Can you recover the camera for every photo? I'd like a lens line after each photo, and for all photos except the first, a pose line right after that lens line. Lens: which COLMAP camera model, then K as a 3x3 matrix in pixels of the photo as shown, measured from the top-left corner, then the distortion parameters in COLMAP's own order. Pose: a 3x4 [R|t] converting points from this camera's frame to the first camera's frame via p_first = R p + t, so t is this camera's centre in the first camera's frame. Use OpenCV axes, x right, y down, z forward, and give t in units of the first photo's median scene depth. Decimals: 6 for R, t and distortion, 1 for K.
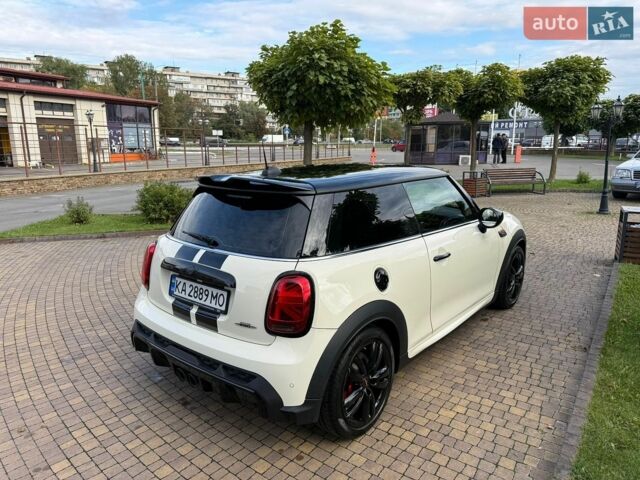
lens RADIAL K [[472.0, 0, 322.8], [0, 472.0, 241.5], [0, 0, 1]] dist [0.045644, -0.072532]
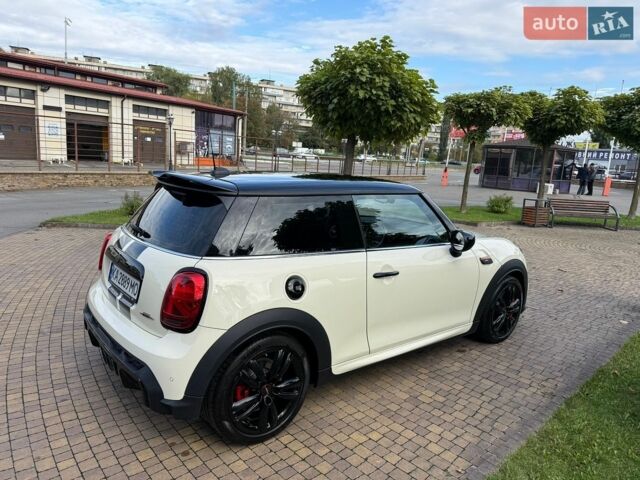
lens RADIAL K [[472.0, 0, 322.8], [0, 472.0, 241.5], [0, 0, 1]] dist [0.045644, -0.072532]
pose [[0.979311, 0.097988, -0.177054, 0.104980], [-0.103771, 0.994319, -0.023683, 0.000571], [0.173727, 0.041567, 0.983916, 0.011846]]
